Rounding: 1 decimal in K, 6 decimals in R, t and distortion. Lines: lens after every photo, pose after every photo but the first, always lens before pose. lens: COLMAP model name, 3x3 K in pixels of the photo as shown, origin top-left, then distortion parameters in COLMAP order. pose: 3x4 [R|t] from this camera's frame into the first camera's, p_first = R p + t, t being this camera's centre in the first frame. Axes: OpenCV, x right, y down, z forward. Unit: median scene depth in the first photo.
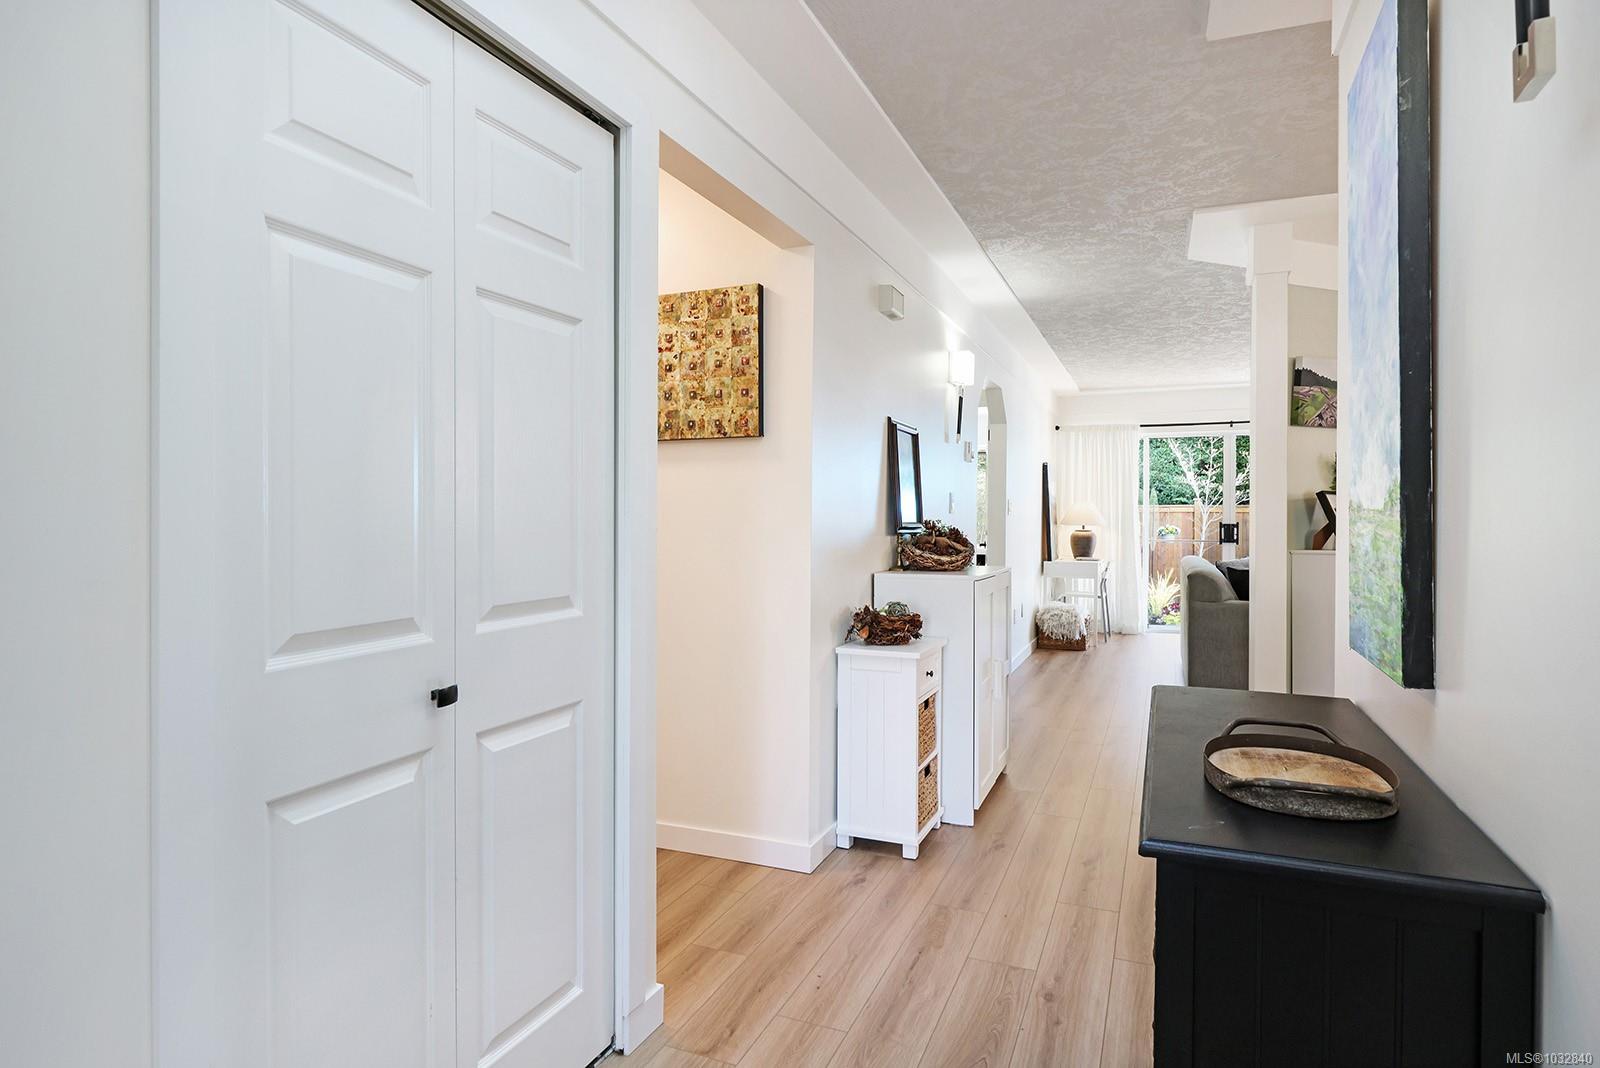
lens RADIAL K [[906.0, 0, 800.5], [0, 906.0, 533.1], [0, 0, 1]] dist [0.000995, -0.000030]
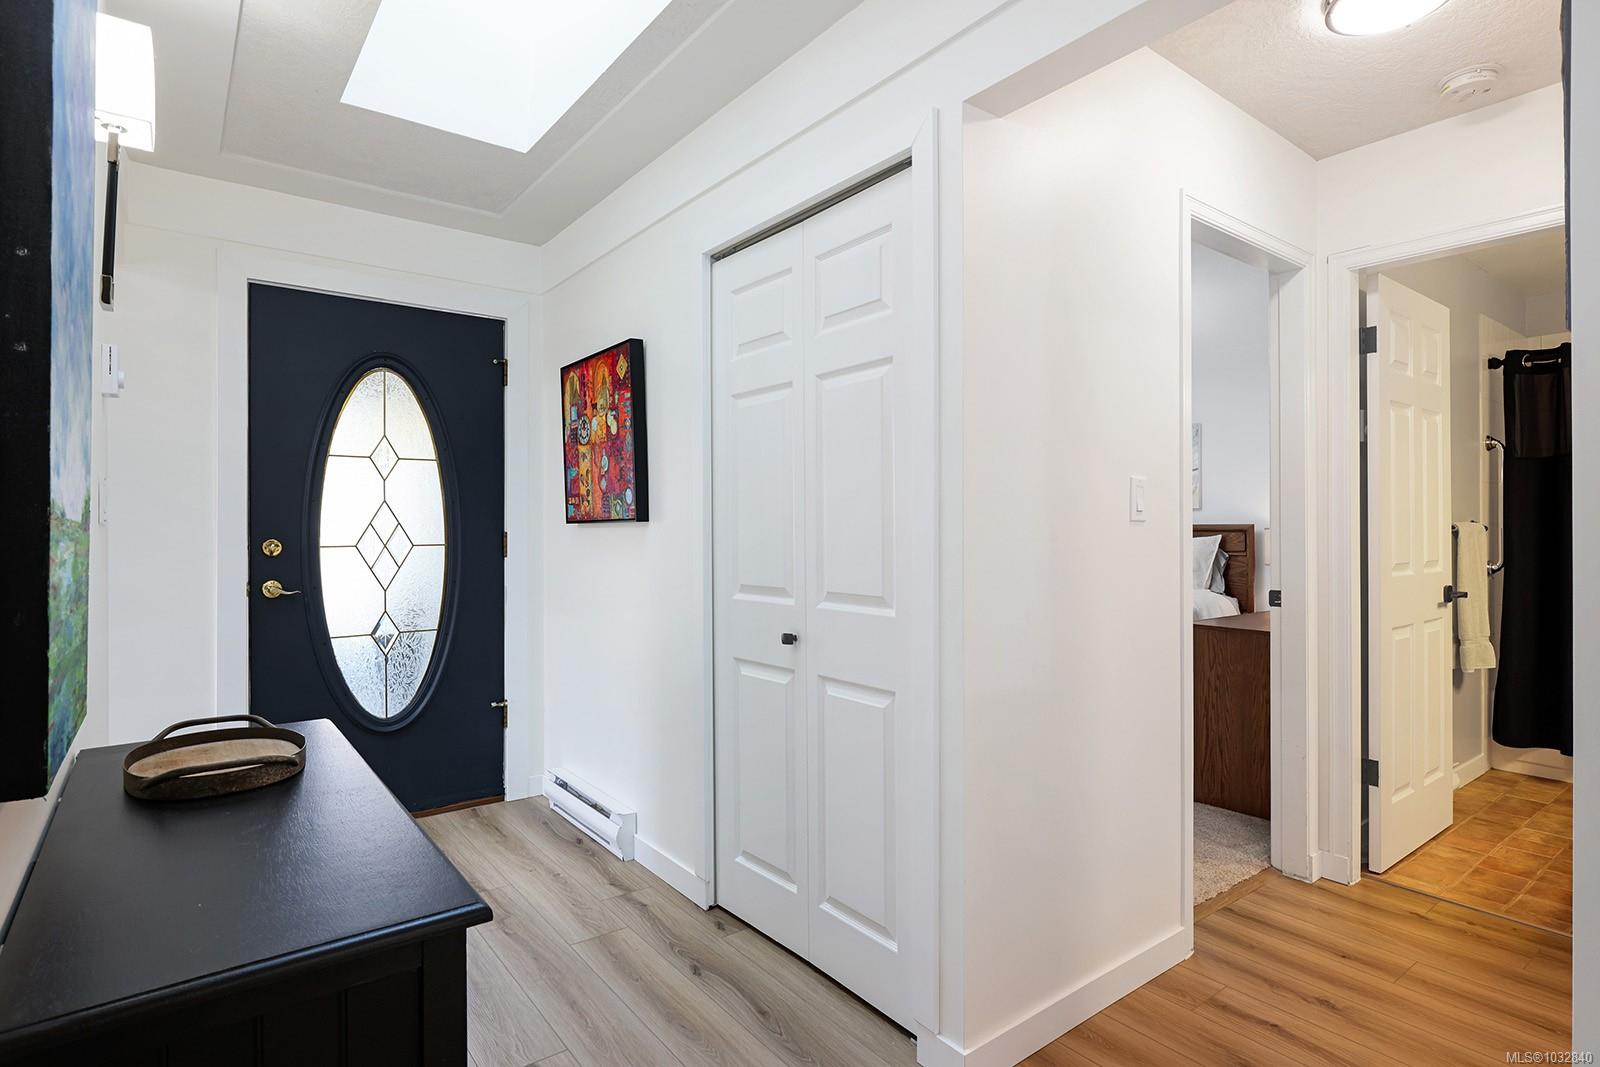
lens RADIAL K [[820.5, 0, 804.4], [0, 820.5, 525.3], [0, 0, 1]] dist [0.003736, 0.000103]
pose [[-0.502039, 0.005099, -0.864830, 0.794259], [-0.008860, 0.999900, 0.011039, -0.038150], [0.864800, 0.013205, -0.501944, 1.605730]]
